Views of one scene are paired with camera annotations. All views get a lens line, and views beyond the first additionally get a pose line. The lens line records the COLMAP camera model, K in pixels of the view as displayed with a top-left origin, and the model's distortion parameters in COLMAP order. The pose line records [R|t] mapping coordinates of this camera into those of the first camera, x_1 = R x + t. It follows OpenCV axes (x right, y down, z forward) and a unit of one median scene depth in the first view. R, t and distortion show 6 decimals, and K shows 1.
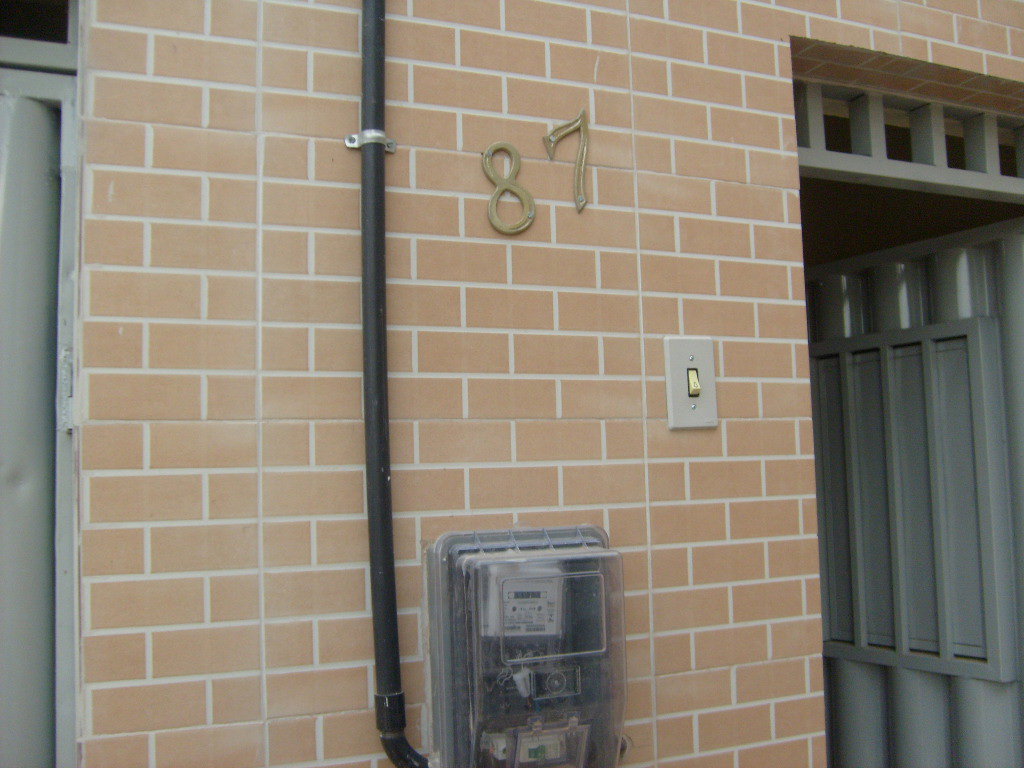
lens RADIAL K [[1151.2, 0, 512.0], [0, 1151.2, 384.0], [0, 0, 1]] dist [-0.012042, -0.010092]
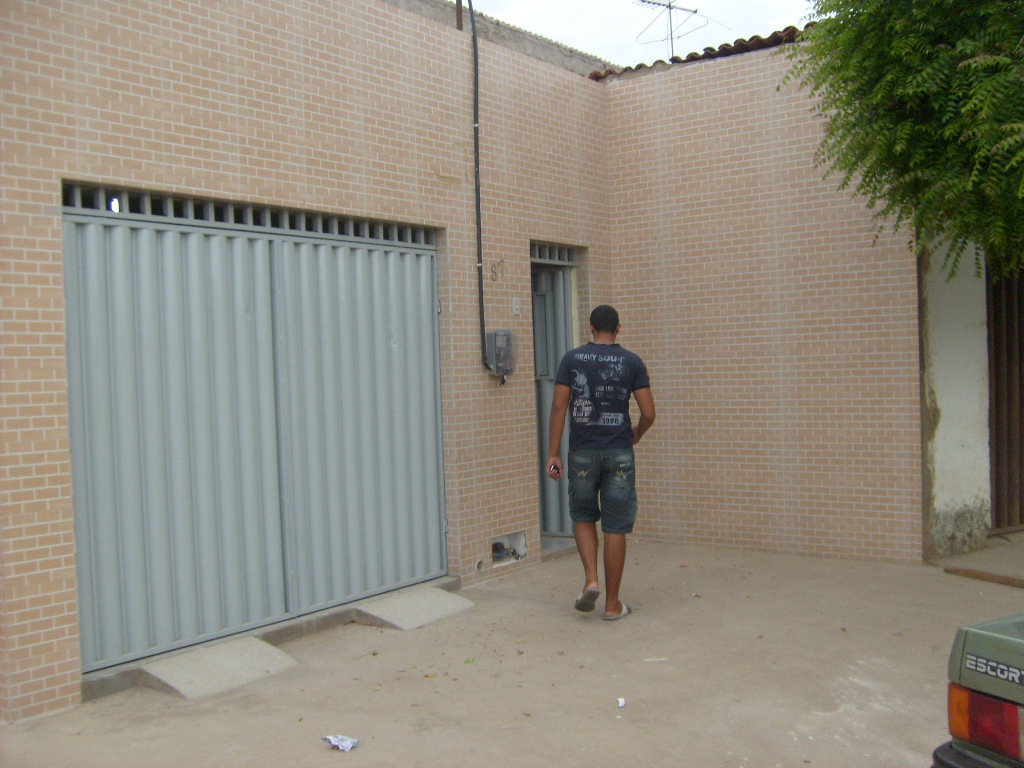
lens RADIAL K [[1151.2, 0, 512.0], [0, 1151.2, 384.0], [0, 0, 1]] dist [-0.012042, -0.010092]
pose [[0.892595, 0.003731, 0.450843, -2.235151], [-0.040044, 0.996670, 0.071033, -0.021284], [-0.449077, -0.081457, 0.889772, -3.742487]]
